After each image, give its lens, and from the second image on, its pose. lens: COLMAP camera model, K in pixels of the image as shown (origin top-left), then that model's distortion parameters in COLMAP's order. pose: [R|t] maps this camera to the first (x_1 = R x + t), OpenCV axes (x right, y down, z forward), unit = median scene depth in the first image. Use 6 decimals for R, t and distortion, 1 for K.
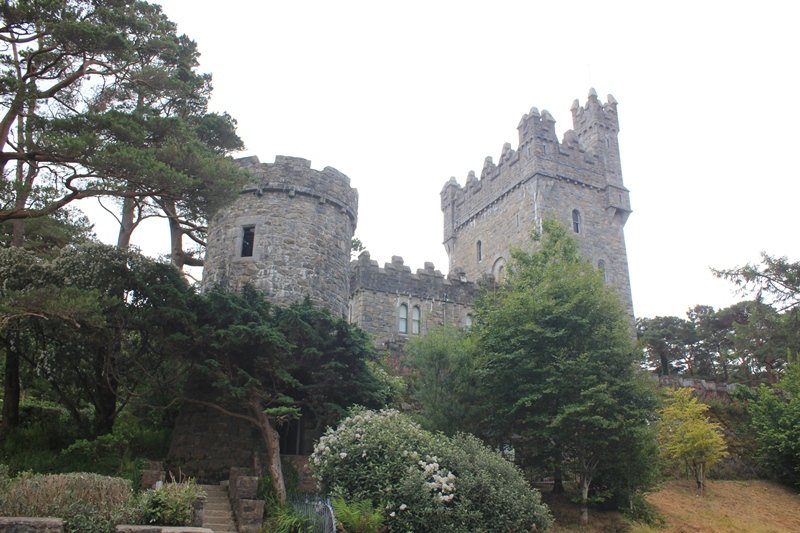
lens RADIAL K [[681.9, 0, 400.0], [0, 681.9, 266.5], [0, 0, 1]] dist [-0.164320, 0.178913]
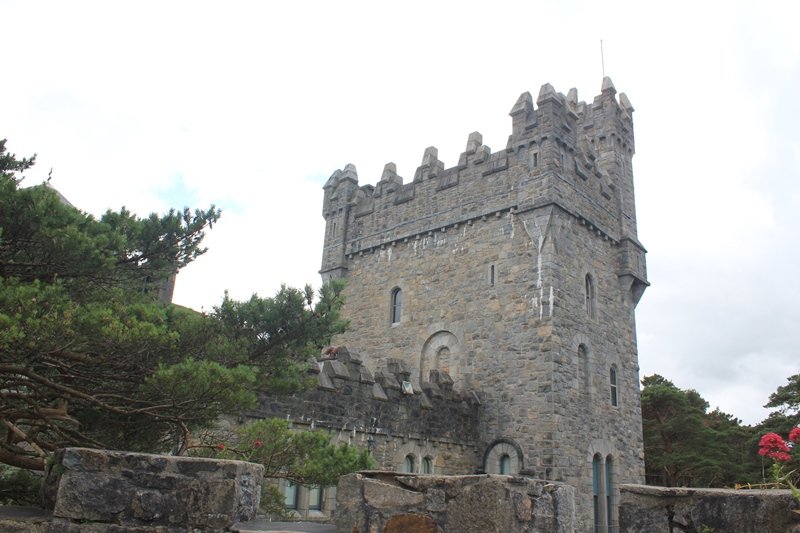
lens RADIAL K [[666.3, 0, 400.0], [0, 666.3, 266.5], [0, 0, 1]] dist [-0.164987, 0.159206]
pose [[0.926442, 0.148419, 0.345943, -0.093369], [-0.164088, 0.986311, 0.016276, -0.074647], [-0.338792, -0.071844, 0.938114, 0.529354]]
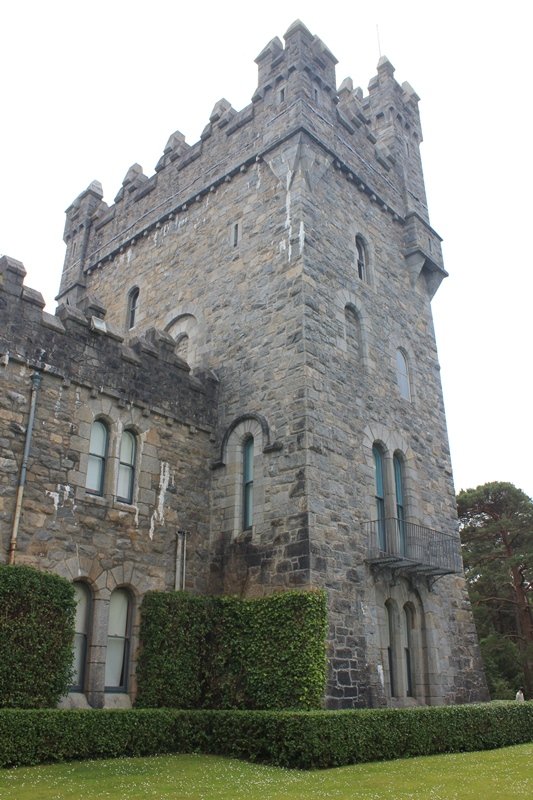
lens RADIAL K [[681.9, 0, 266.5], [0, 681.9, 400.0], [0, 0, 1]] dist [-0.164320, 0.178913]
pose [[0.923567, 0.143299, 0.355654, 0.050926], [-0.121231, 0.989089, -0.083706, 0.077577], [-0.363768, 0.034192, 0.930862, 0.604528]]
